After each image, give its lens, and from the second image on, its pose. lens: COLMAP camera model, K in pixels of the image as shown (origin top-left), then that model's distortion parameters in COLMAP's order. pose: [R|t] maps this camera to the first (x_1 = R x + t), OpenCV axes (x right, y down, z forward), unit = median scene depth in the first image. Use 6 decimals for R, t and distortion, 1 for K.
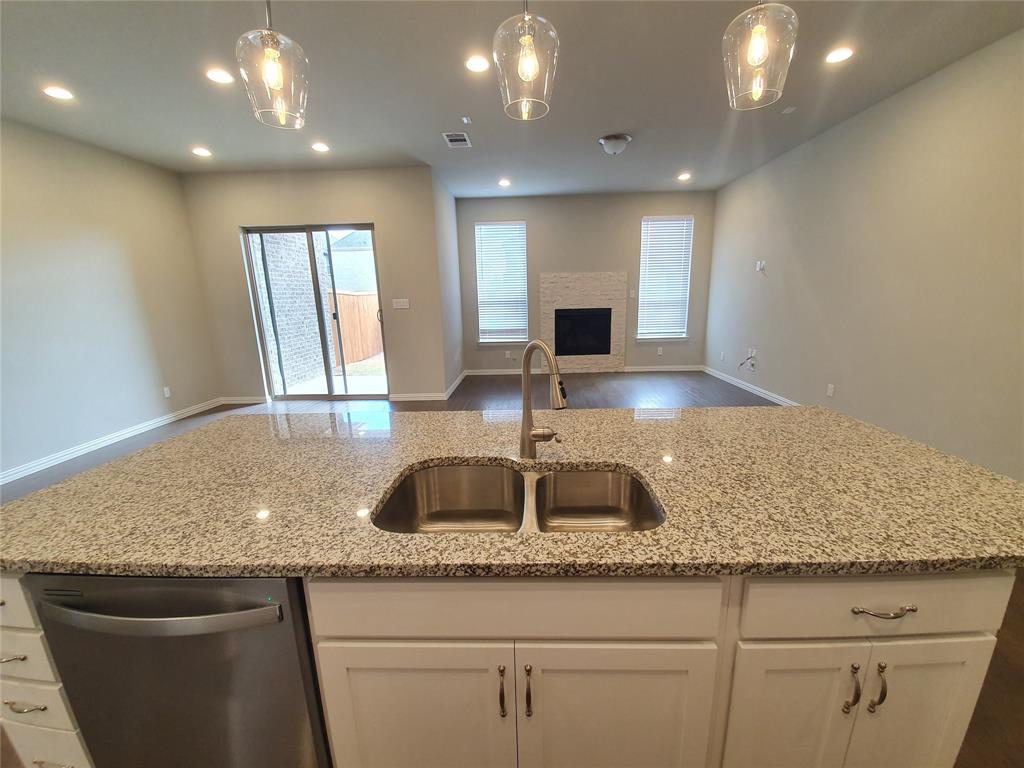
lens RADIAL K [[405.1, 0, 520.9], [0, 405.1, 385.5], [0, 0, 1]] dist [0.010882, -0.016603]
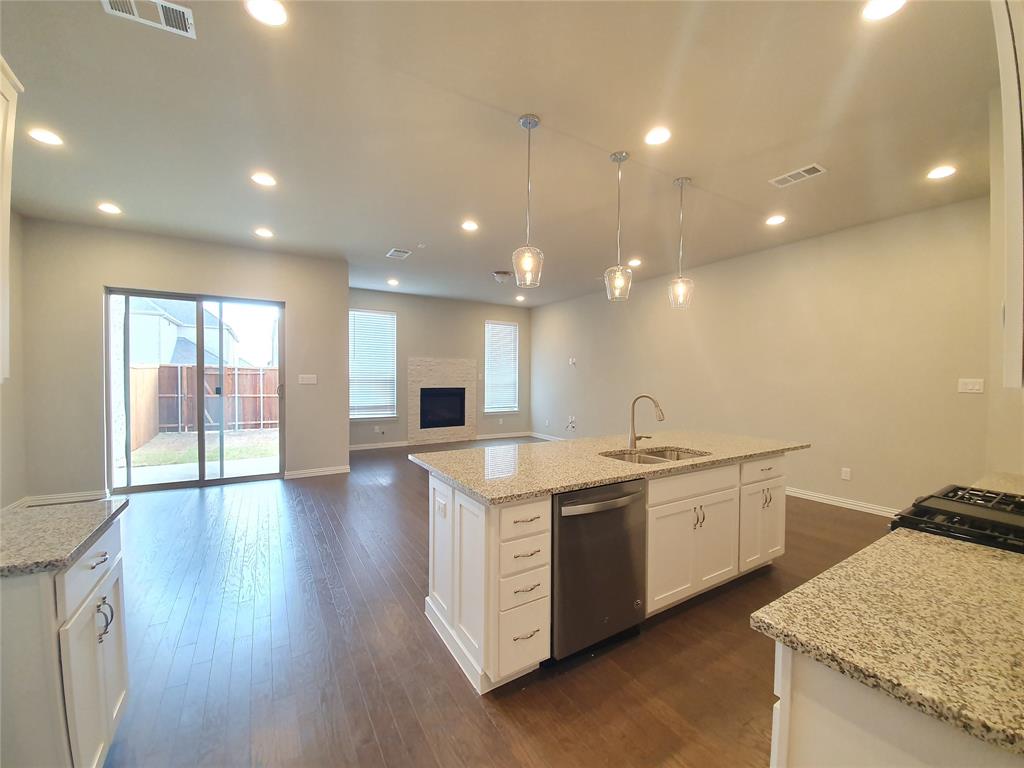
lens RADIAL K [[405.1, 0, 520.9], [0, 405.1, 385.5], [0, 0, 1]] dist [0.010882, -0.016603]
pose [[0.835142, 0.019381, 0.549693, -0.375625], [0.092124, 0.980333, -0.174527, 0.038150], [-0.542265, 0.196394, 0.816932, -0.112746]]
